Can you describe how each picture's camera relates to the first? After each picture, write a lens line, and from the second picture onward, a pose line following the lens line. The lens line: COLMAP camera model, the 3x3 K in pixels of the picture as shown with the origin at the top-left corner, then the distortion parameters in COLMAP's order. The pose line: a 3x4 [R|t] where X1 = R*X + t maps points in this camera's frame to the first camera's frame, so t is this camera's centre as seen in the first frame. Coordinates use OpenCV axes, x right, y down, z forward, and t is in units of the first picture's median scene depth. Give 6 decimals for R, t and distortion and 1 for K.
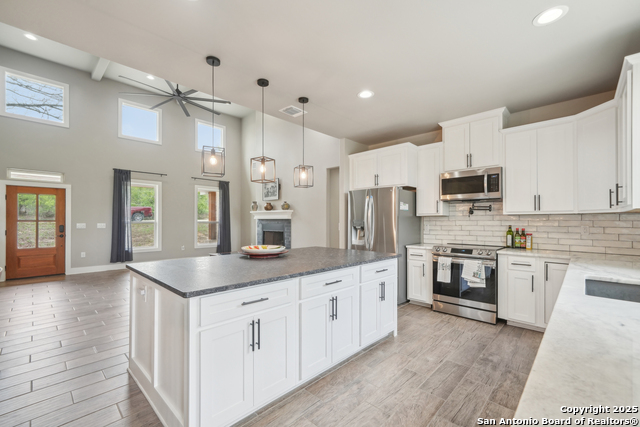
lens RADIAL K [[283.0, 0, 315.2], [0, 283.0, 216.4], [0, 0, 1]] dist [0.016397, -0.000384]
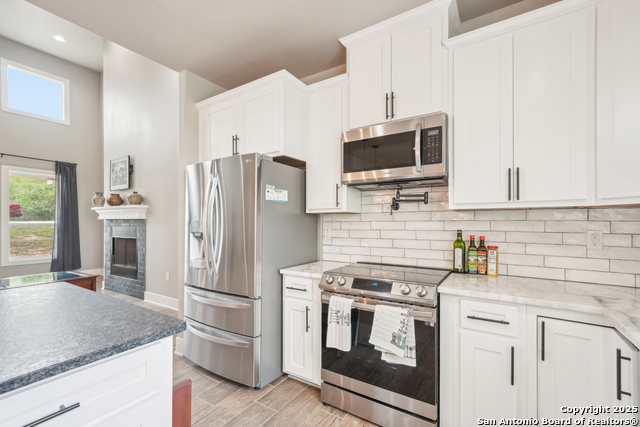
lens RADIAL K [[283.0, 0, 322.6], [0, 283.0, 219.0], [0, 0, 1]] dist [0.016397, -0.000384]
pose [[0.980800, -0.000415, 0.195018, 0.319306], [-0.000977, 0.999975, 0.007045, 0.007025], [-0.195016, -0.007100, 0.980774, 0.513413]]
